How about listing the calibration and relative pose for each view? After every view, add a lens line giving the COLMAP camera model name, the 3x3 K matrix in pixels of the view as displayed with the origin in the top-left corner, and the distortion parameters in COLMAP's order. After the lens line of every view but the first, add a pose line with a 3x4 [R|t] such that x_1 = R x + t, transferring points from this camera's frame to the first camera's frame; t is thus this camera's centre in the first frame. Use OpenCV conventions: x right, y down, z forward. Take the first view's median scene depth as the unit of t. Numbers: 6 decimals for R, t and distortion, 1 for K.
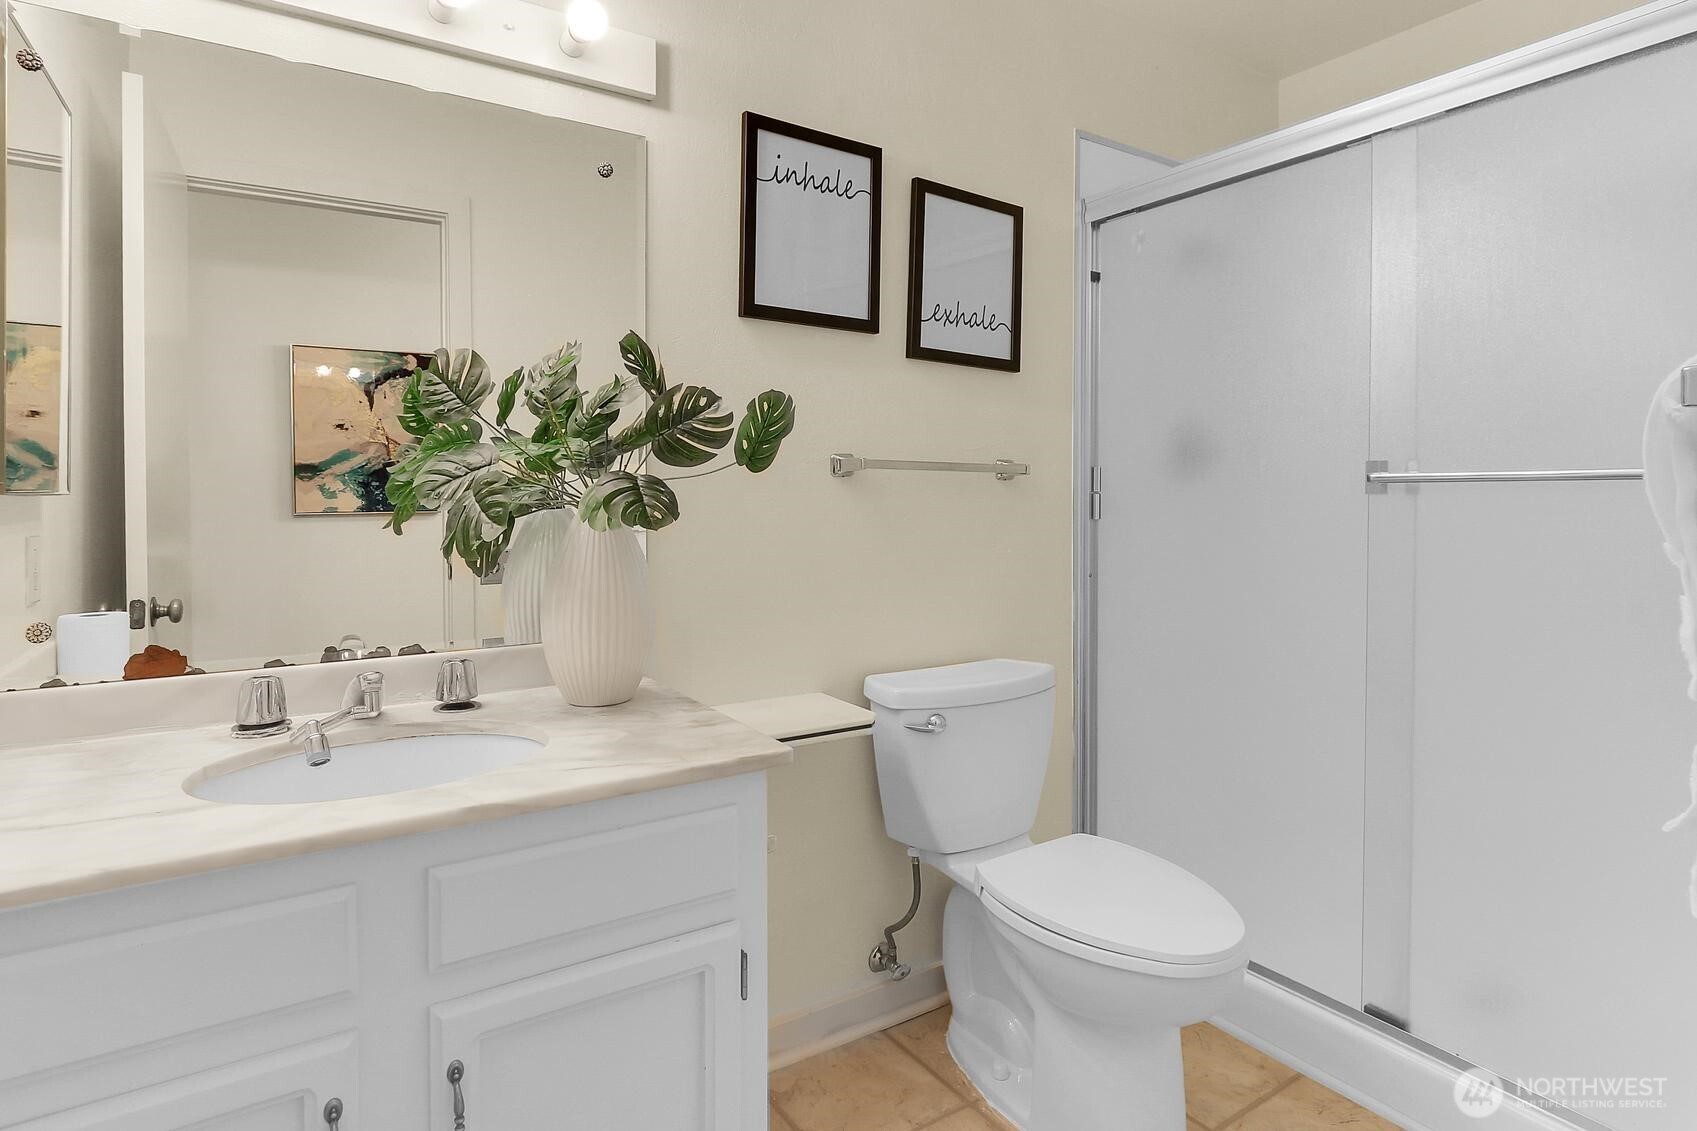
lens RADIAL K [[952.1, 0, 848.5], [0, 952.1, 565.5], [0, 0, 1]] dist [-0.003976, -0.000008]
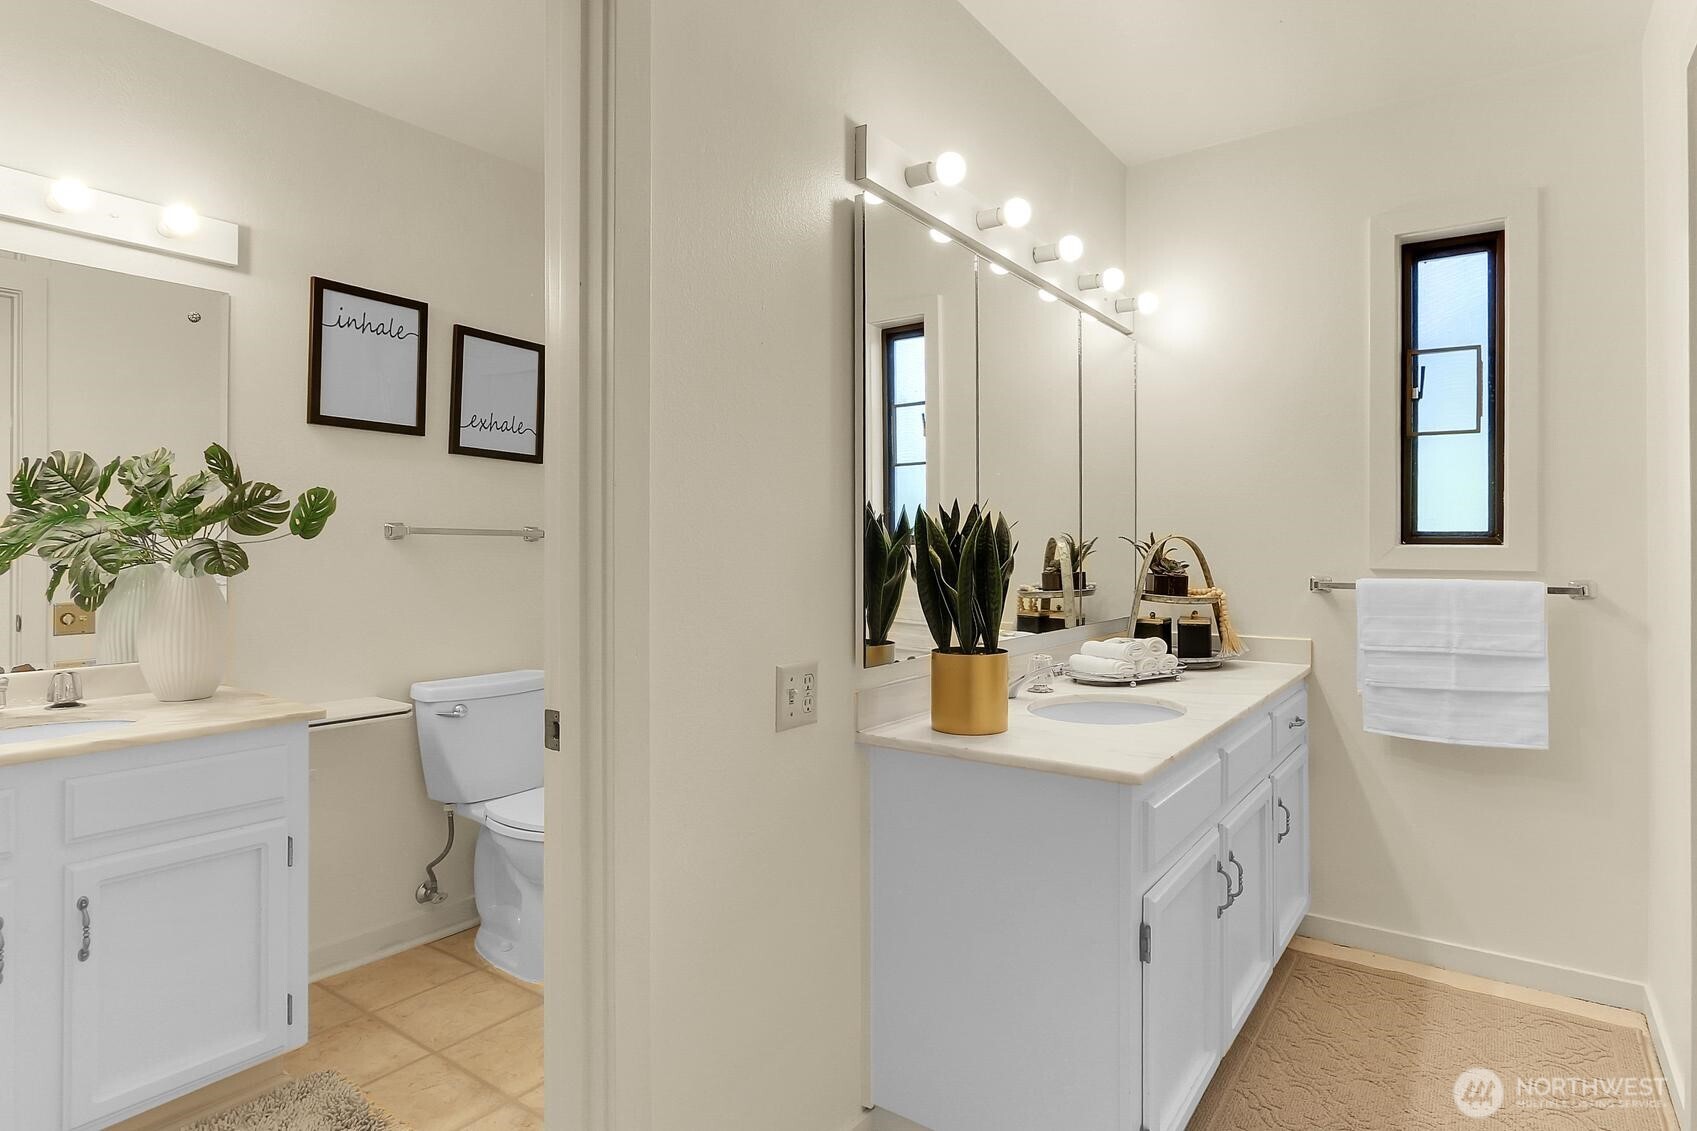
lens RADIAL K [[952.1, 0, 848.5], [0, 952.1, 565.5], [0, 0, 1]] dist [-0.003976, -0.000008]
pose [[0.936855, -0.005936, 0.349668, 0.164113], [0.025733, 0.998316, -0.051998, 0.042026], [-0.348771, 0.057712, 0.935429, -0.658024]]
